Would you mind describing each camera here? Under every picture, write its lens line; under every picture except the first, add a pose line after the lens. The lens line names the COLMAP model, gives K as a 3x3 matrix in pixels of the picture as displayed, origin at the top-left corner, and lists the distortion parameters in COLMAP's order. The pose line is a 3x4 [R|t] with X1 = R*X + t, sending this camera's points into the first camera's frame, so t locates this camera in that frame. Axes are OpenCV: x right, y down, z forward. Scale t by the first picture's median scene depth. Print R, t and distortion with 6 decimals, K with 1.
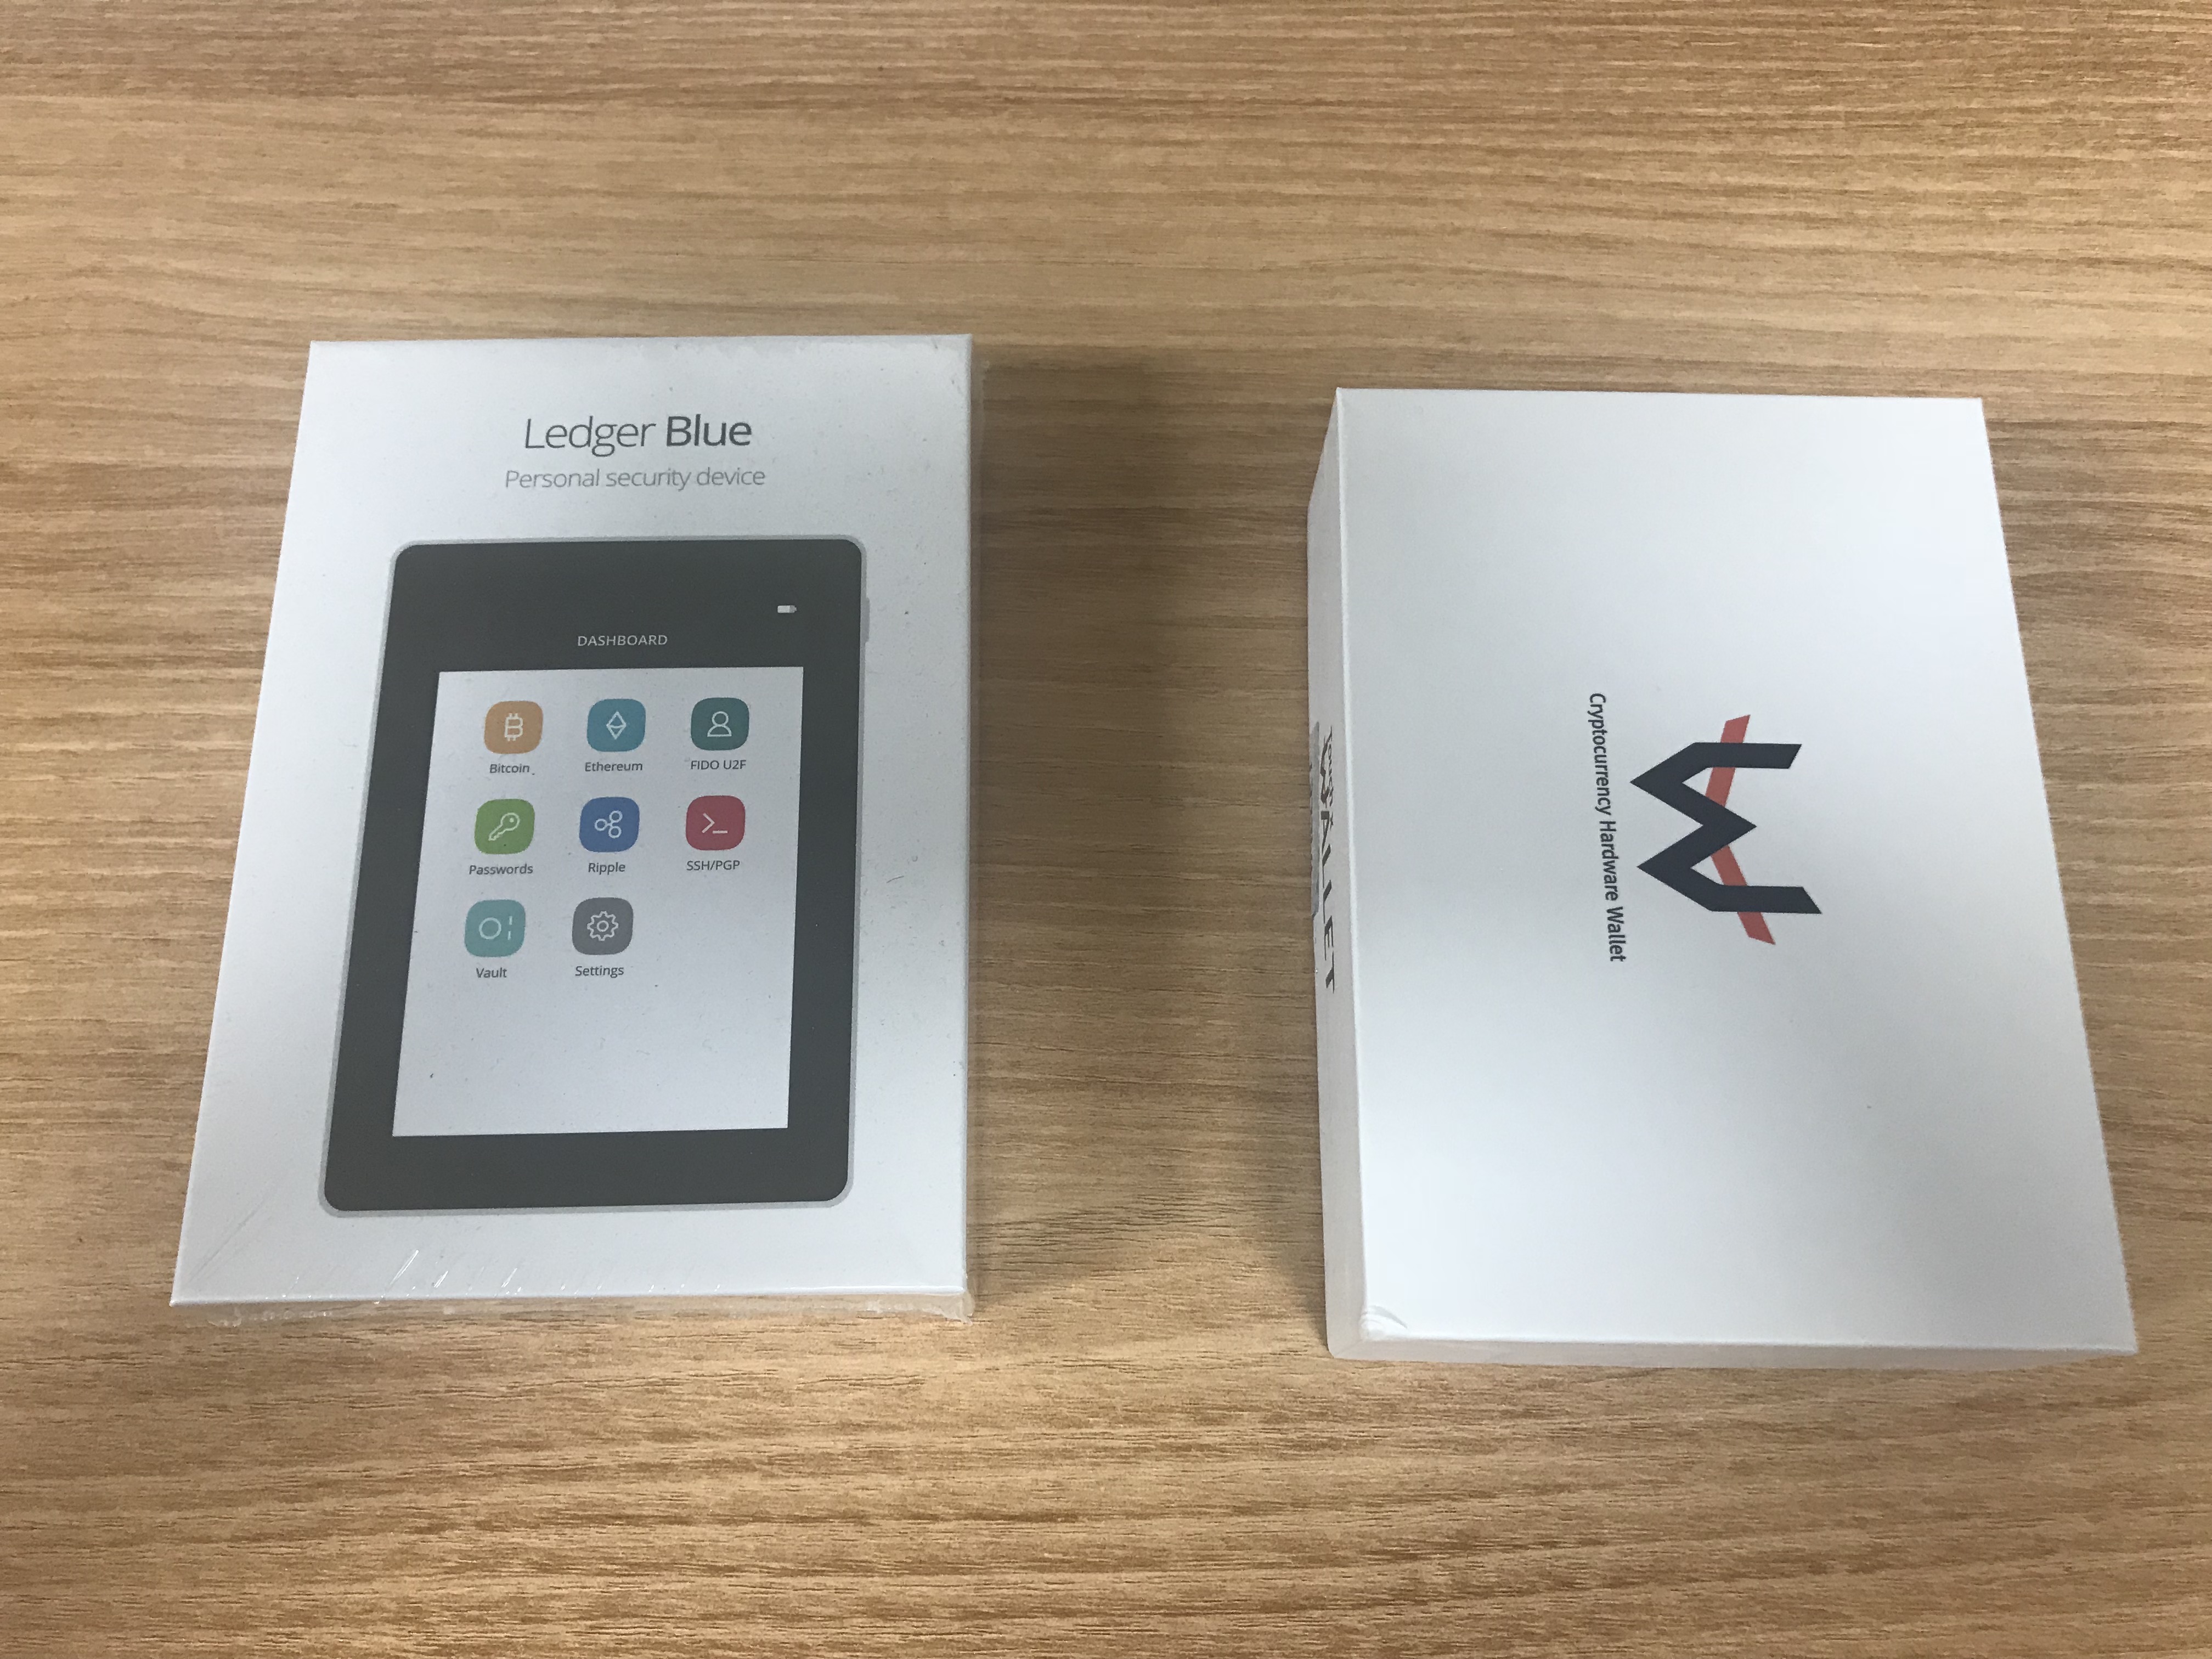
lens RADIAL K [[1772.4, 0, 1088.0], [0, 1772.4, 852.3], [0, 0, 1]] dist [-0.034321, 0.053759]
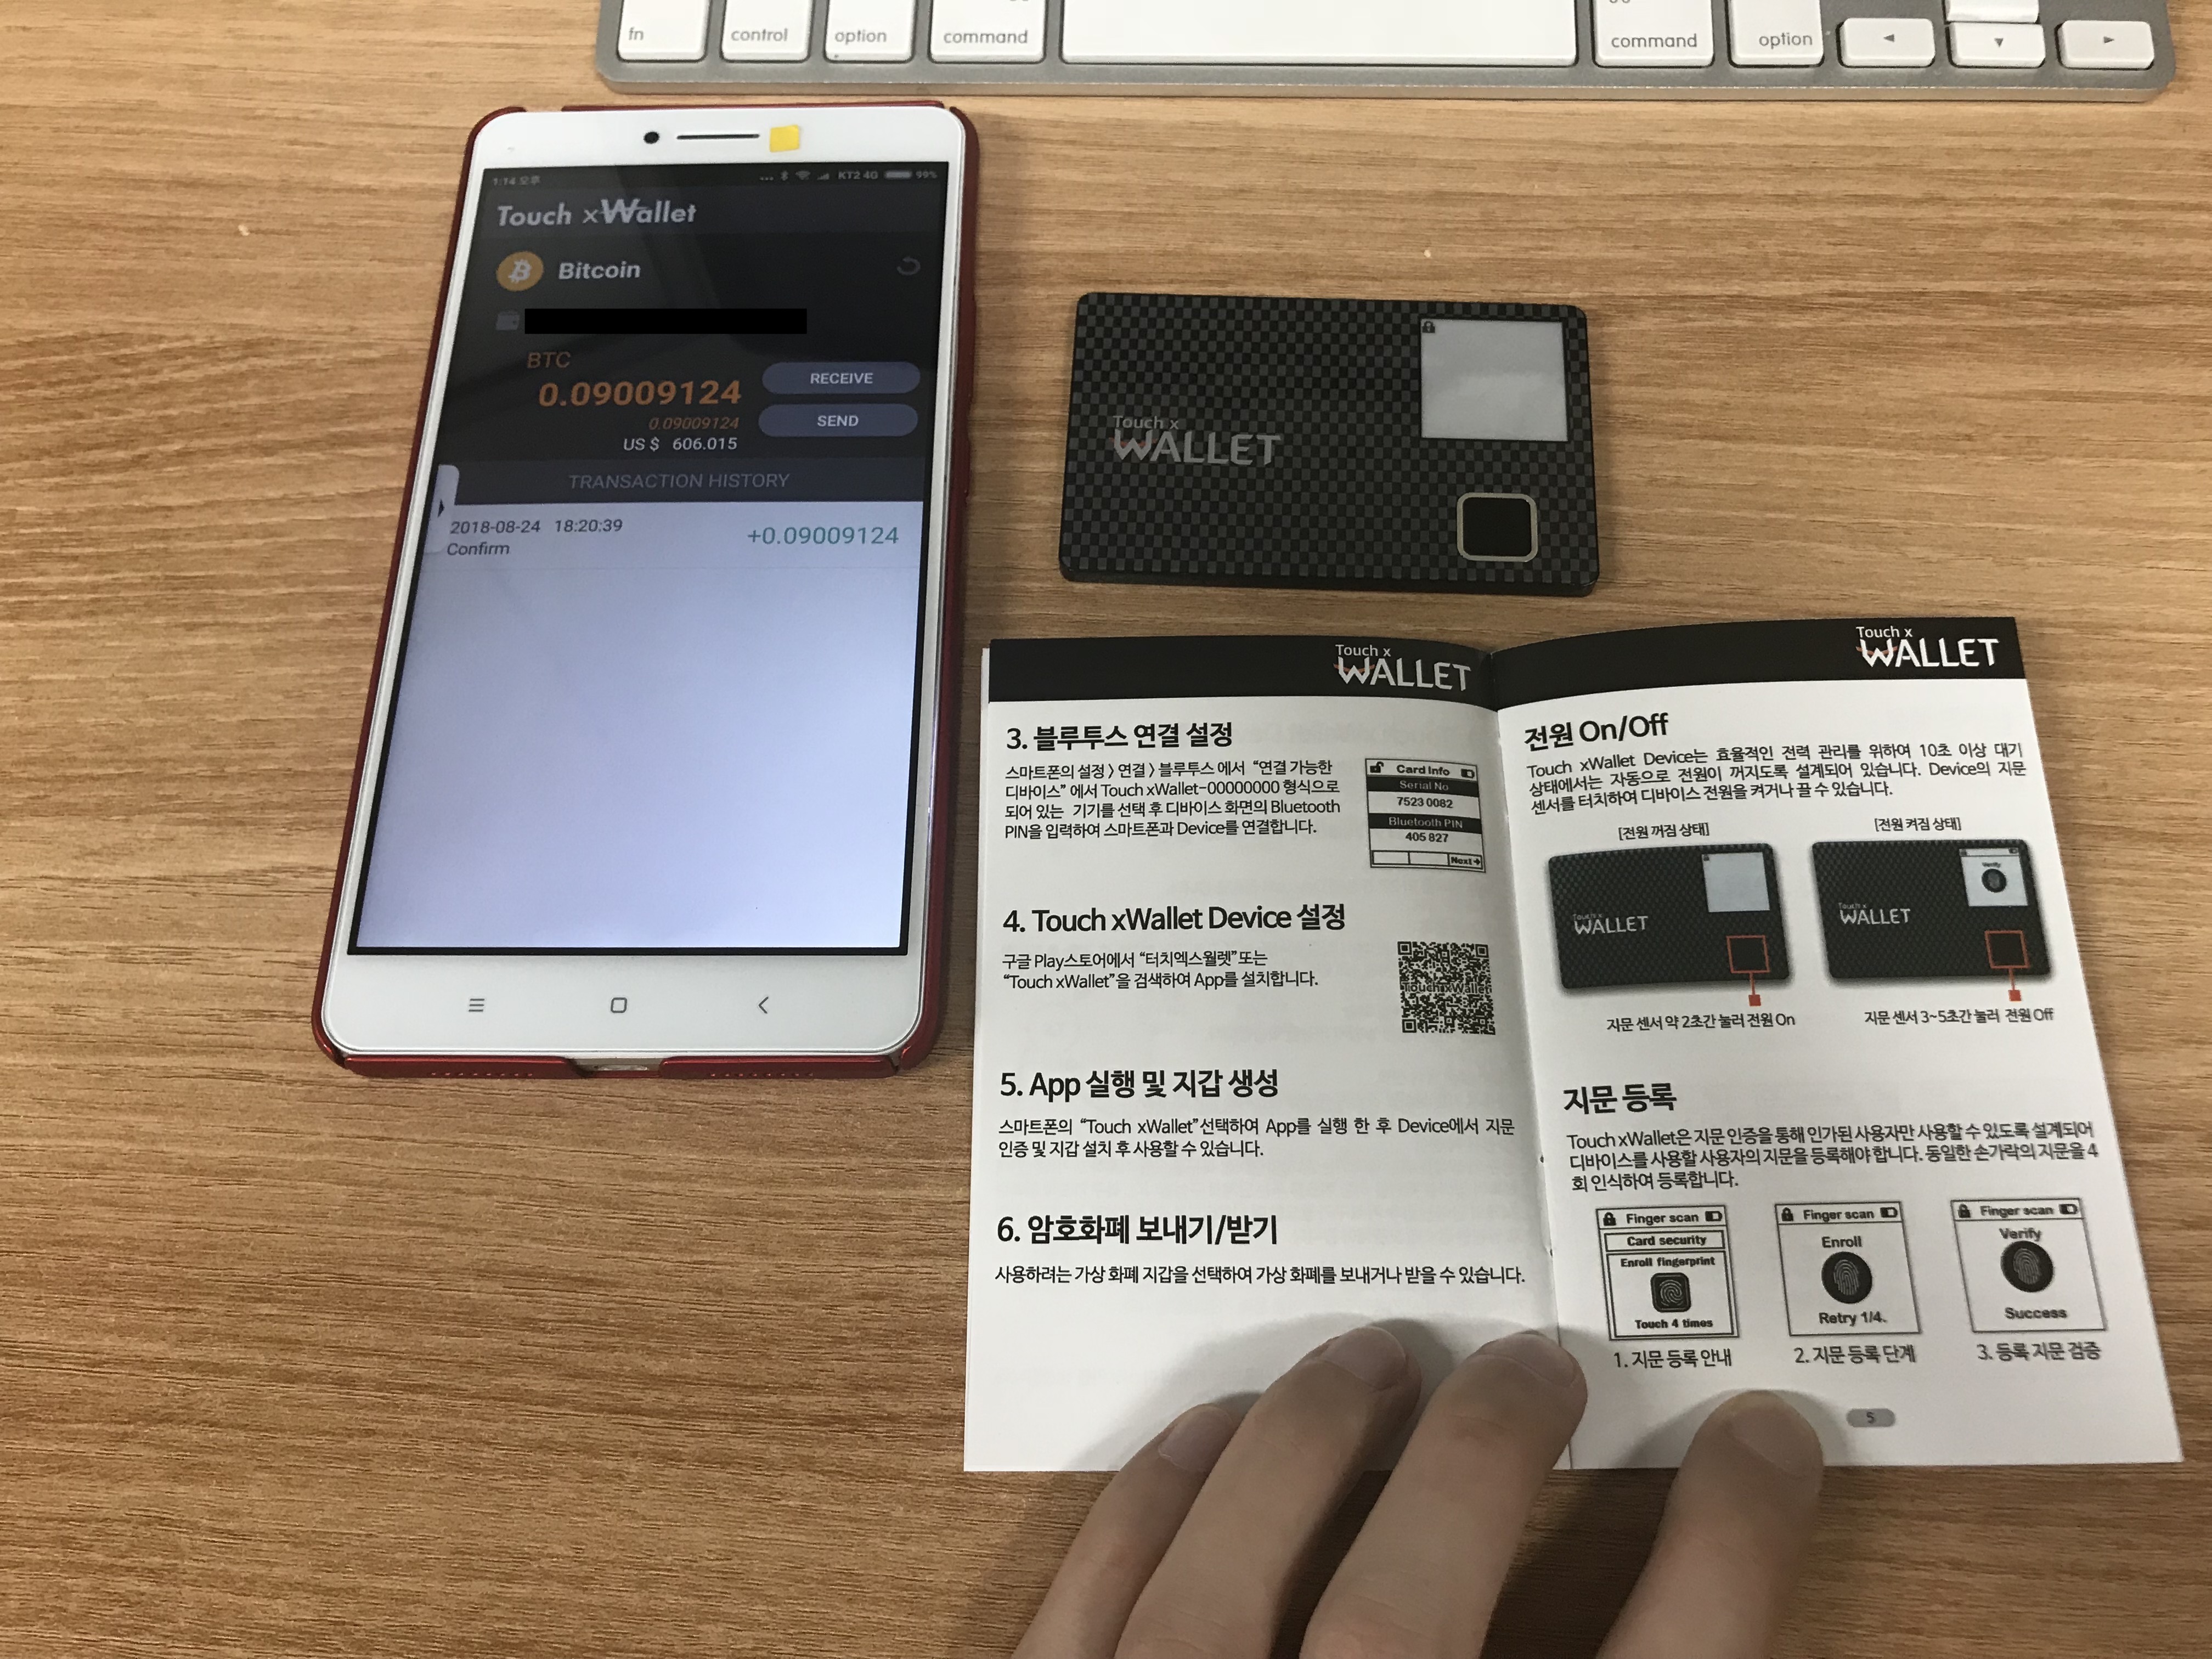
lens RADIAL K [[1772.4, 0, 1088.0], [0, 1772.4, 852.3], [0, 0, 1]] dist [-0.034321, 0.053759]
pose [[0.998348, 0.020274, -0.053761, -0.476346], [-0.022749, 0.998690, -0.045832, 0.220213], [0.052761, 0.046979, 0.997502, -0.030360]]
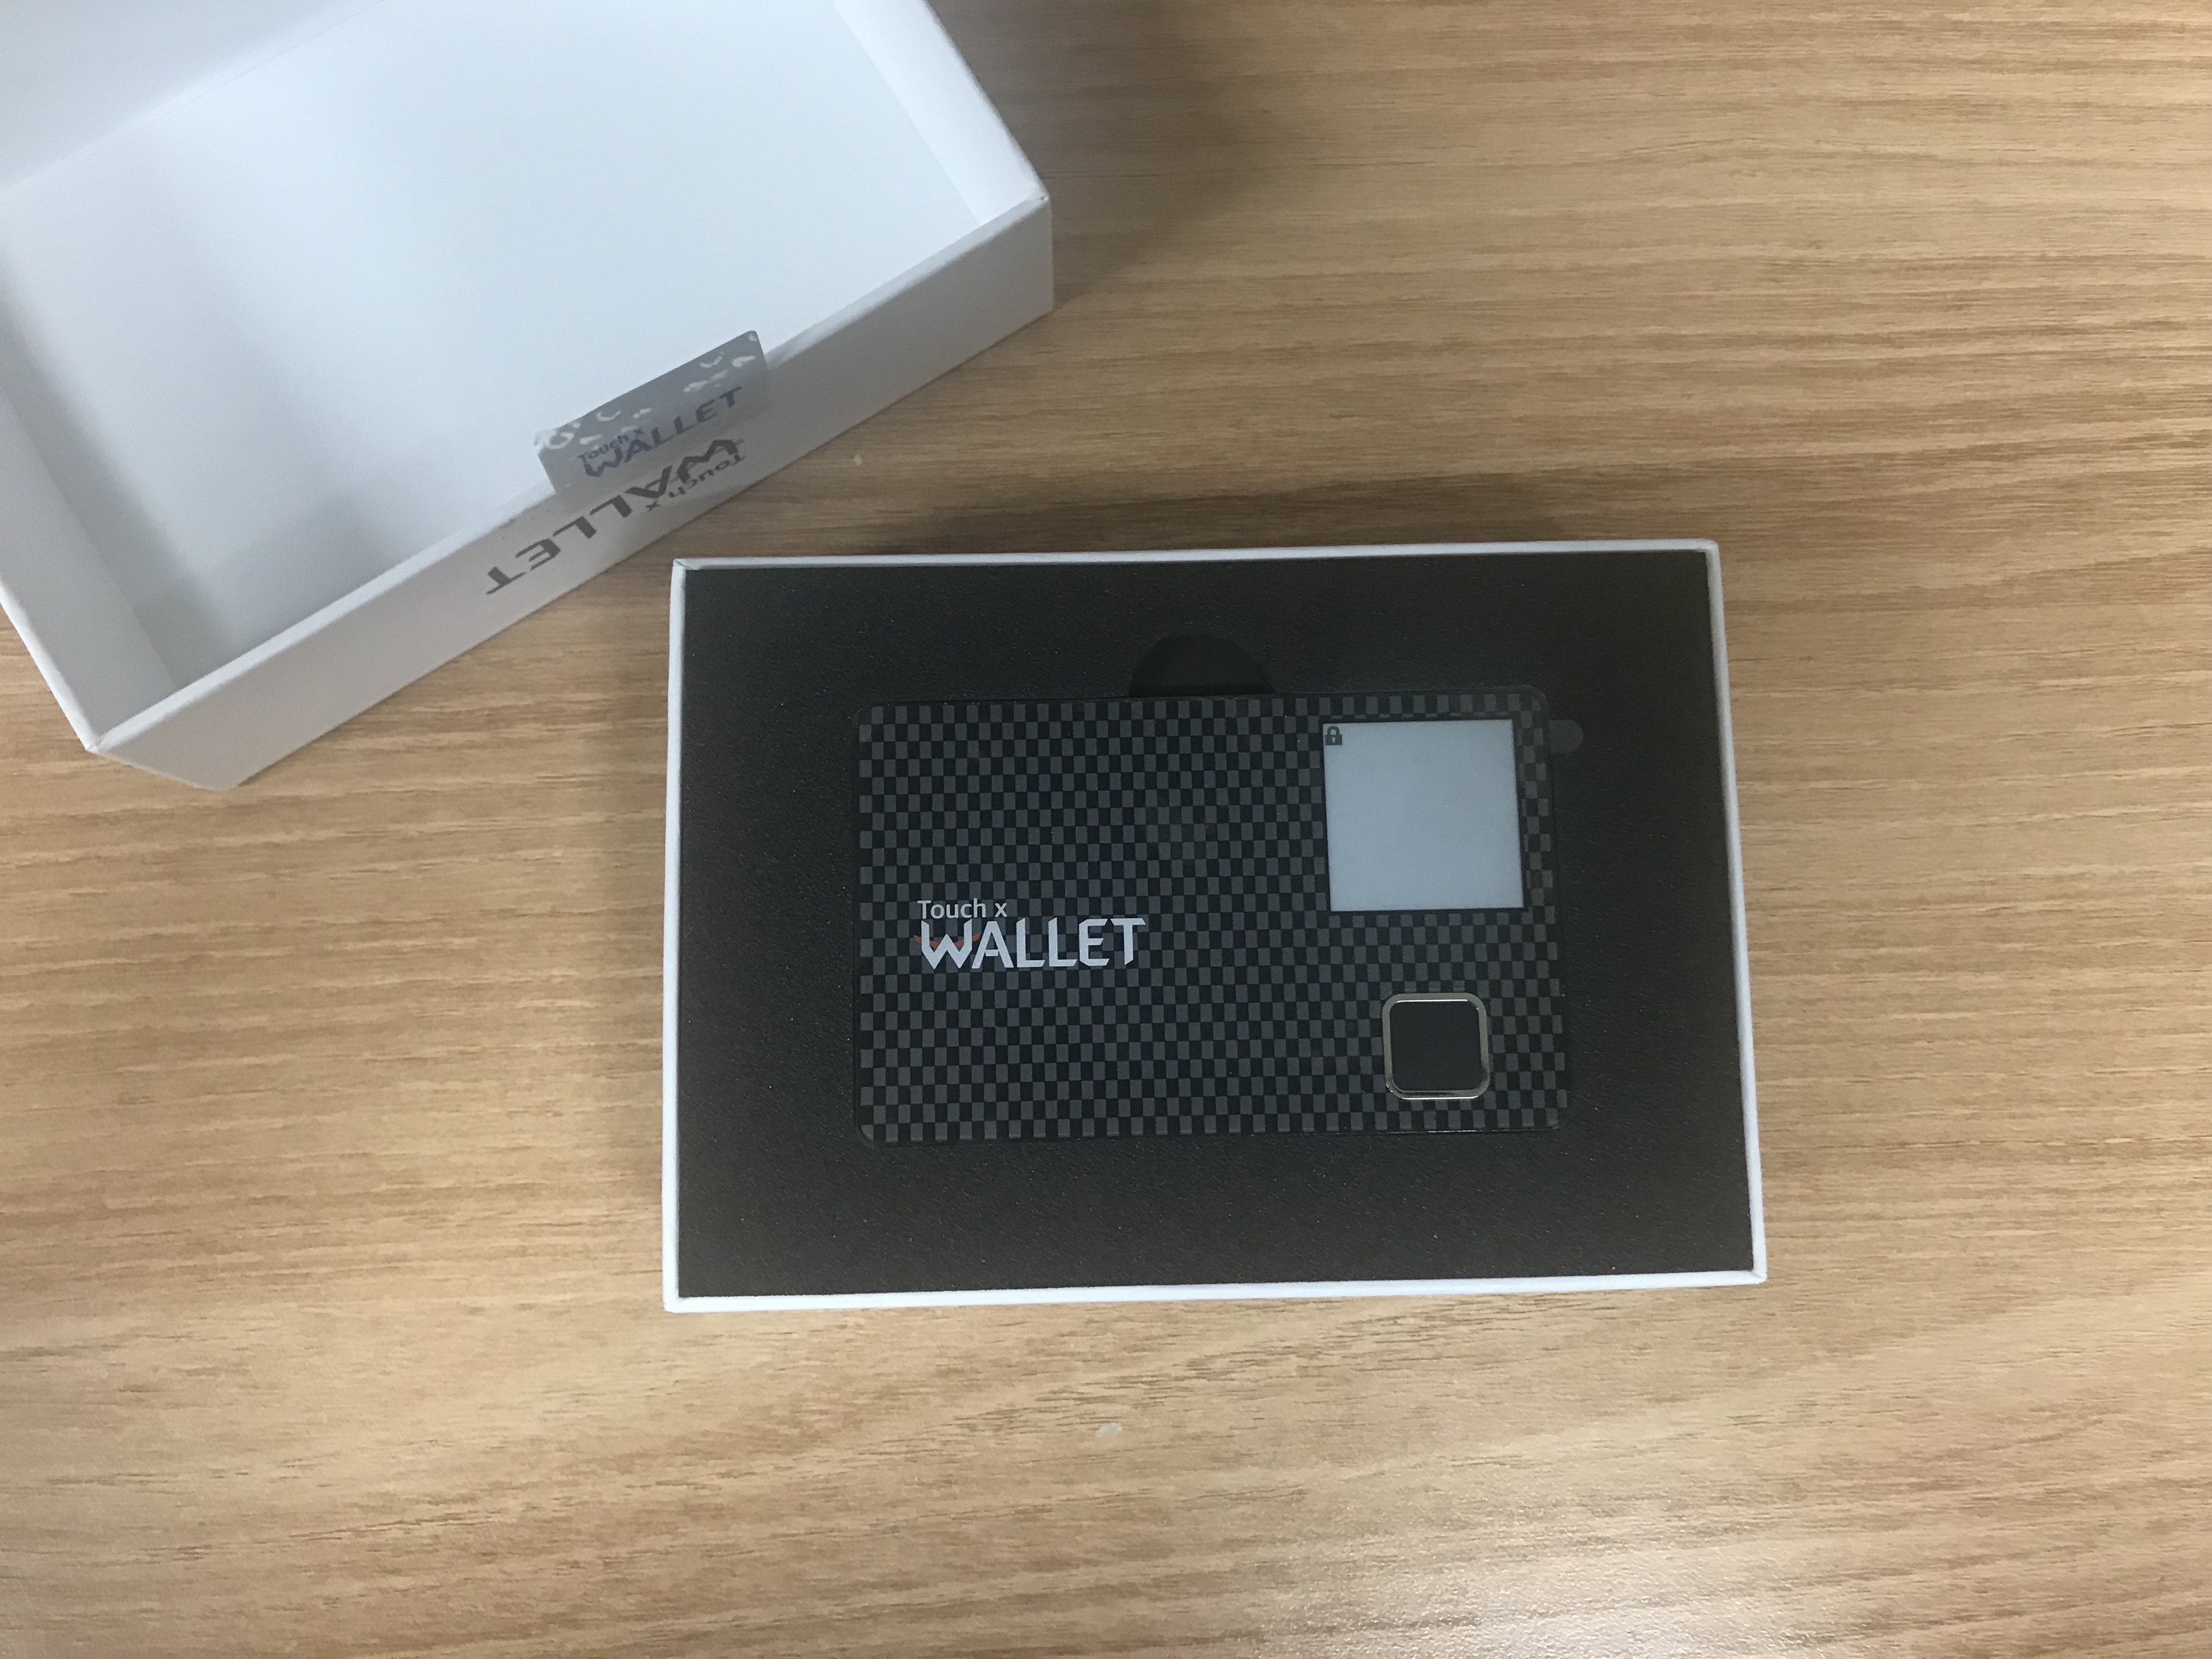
lens RADIAL K [[1772.4, 0, 1088.0], [0, 1772.4, 852.3], [0, 0, 1]] dist [-0.034321, 0.053759]
pose [[0.998385, -0.055204, 0.013433, -0.206284], [0.051498, 0.979158, 0.196461, -0.231786], [-0.023998, -0.195452, 0.980420, 0.139260]]
